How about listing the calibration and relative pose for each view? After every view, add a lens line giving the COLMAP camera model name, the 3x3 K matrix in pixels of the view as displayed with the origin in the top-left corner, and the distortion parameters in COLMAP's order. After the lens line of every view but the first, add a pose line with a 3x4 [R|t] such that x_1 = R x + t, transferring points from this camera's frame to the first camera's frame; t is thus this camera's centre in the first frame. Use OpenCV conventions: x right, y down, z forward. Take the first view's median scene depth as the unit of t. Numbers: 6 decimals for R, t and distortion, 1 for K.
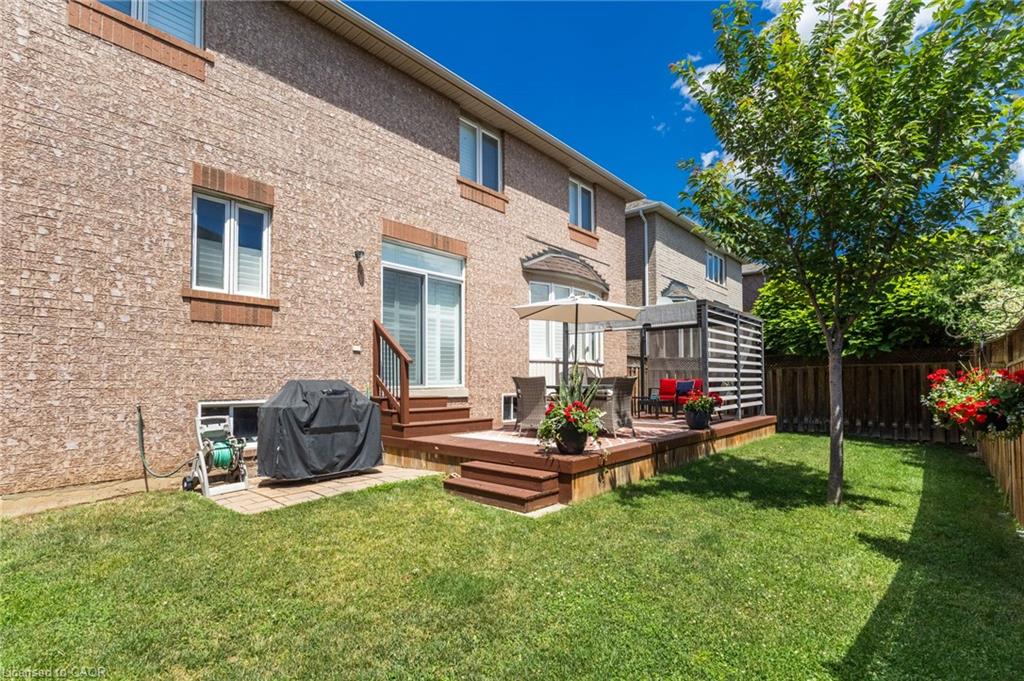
lens RADIAL K [[478.7, 0, 510.3], [0, 478.7, 379.0], [0, 0, 1]] dist [0.000902, 0.000127]
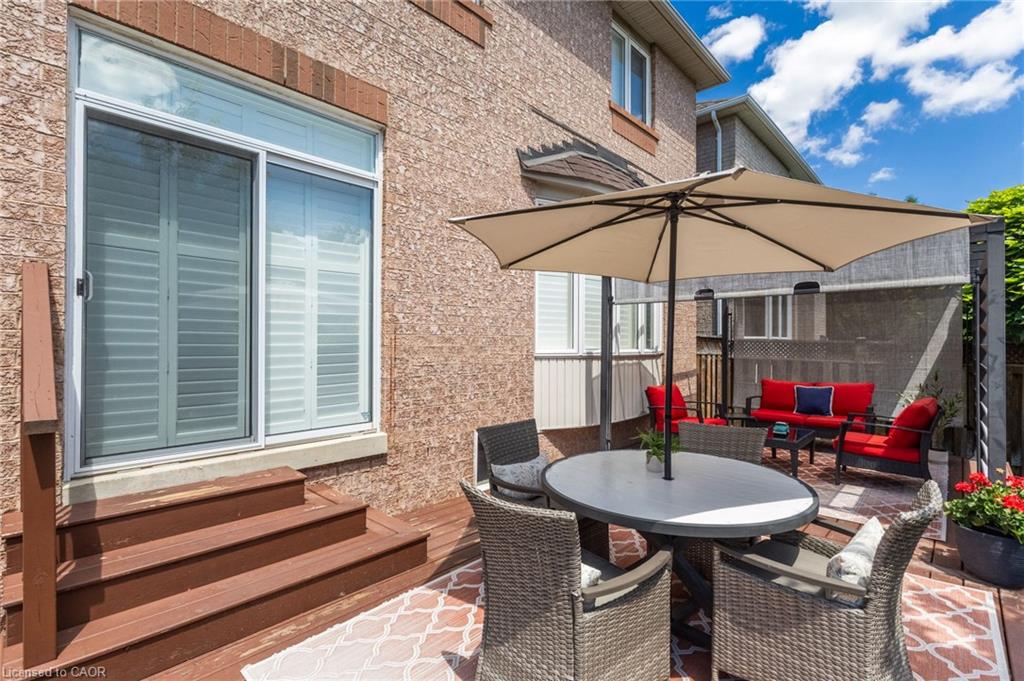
lens RADIAL K [[469.3, 0, 512.0], [0, 469.3, 340.5], [0, 0, 1]] dist [0.002726, 0.000593]
pose [[0.999458, 0.007846, -0.031980, 0.031555], [-0.007829, 0.999969, 0.000673, -0.055452], [0.031984, -0.000422, 0.999488, 0.505787]]
